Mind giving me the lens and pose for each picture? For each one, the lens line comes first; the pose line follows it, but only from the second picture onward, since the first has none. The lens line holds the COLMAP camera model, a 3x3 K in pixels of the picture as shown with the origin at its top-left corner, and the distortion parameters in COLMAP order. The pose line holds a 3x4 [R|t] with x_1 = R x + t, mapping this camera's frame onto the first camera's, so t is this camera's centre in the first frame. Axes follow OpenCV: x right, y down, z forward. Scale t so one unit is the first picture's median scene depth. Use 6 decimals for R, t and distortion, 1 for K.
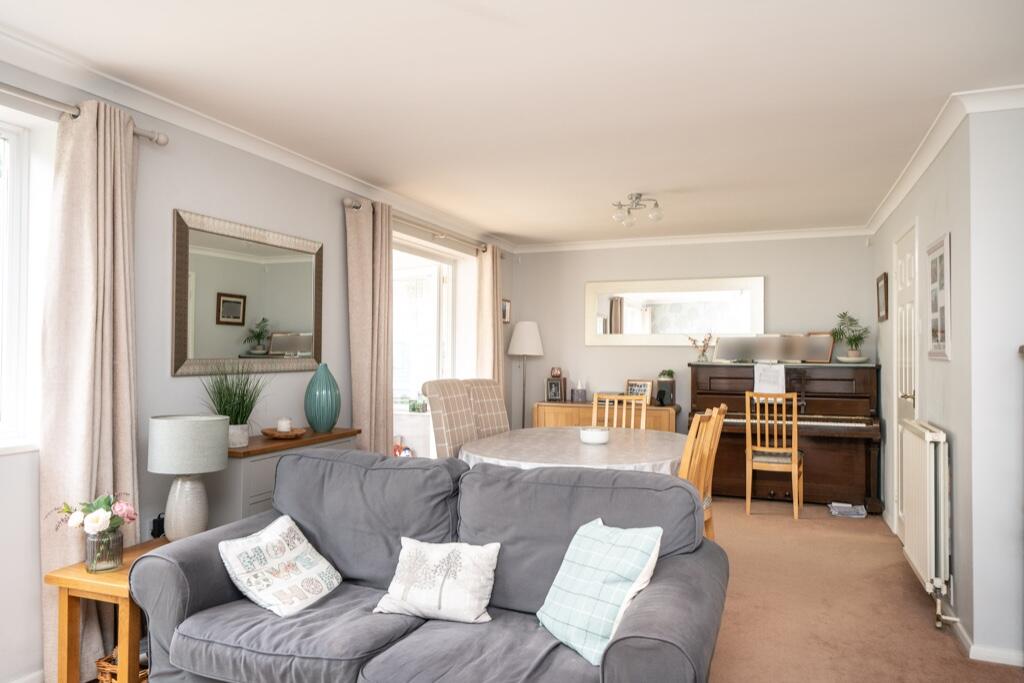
lens RADIAL K [[687.6, 0, 512.0], [0, 687.6, 341.5], [0, 0, 1]] dist [0.002022, 0.001067]
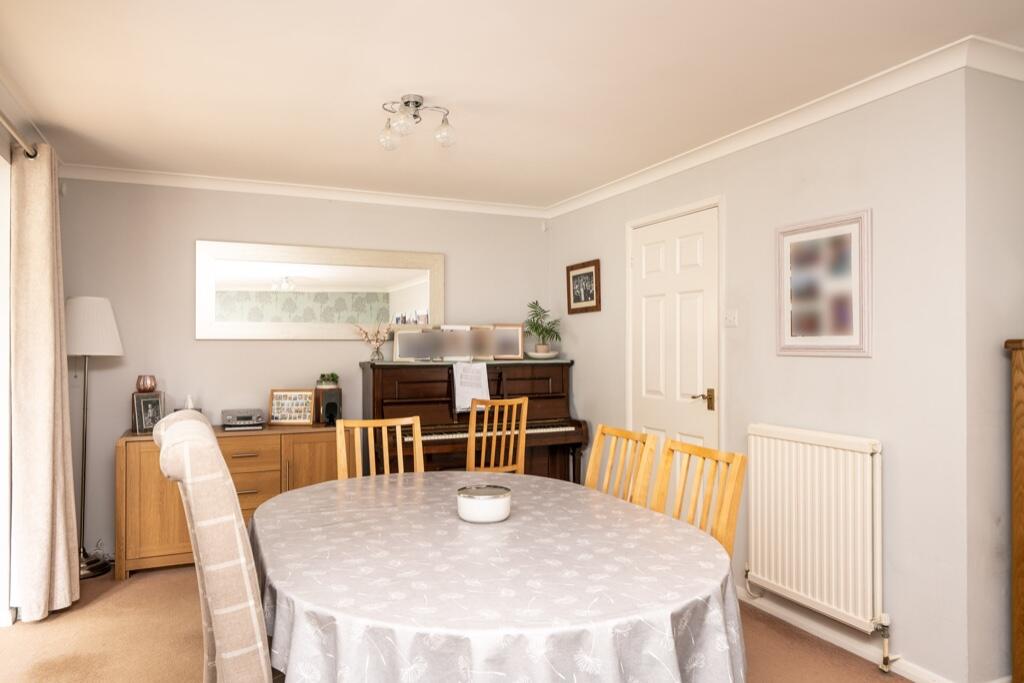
lens RADIAL K [[687.6, 0, 512.0], [0, 687.6, 341.5], [0, 0, 1]] dist [0.002022, 0.001067]
pose [[0.682475, 0.002401, 0.730905, -0.182813], [0.000178, 0.999994, -0.003451, 0.011729], [-0.730909, 0.002485, 0.682471, 0.406792]]
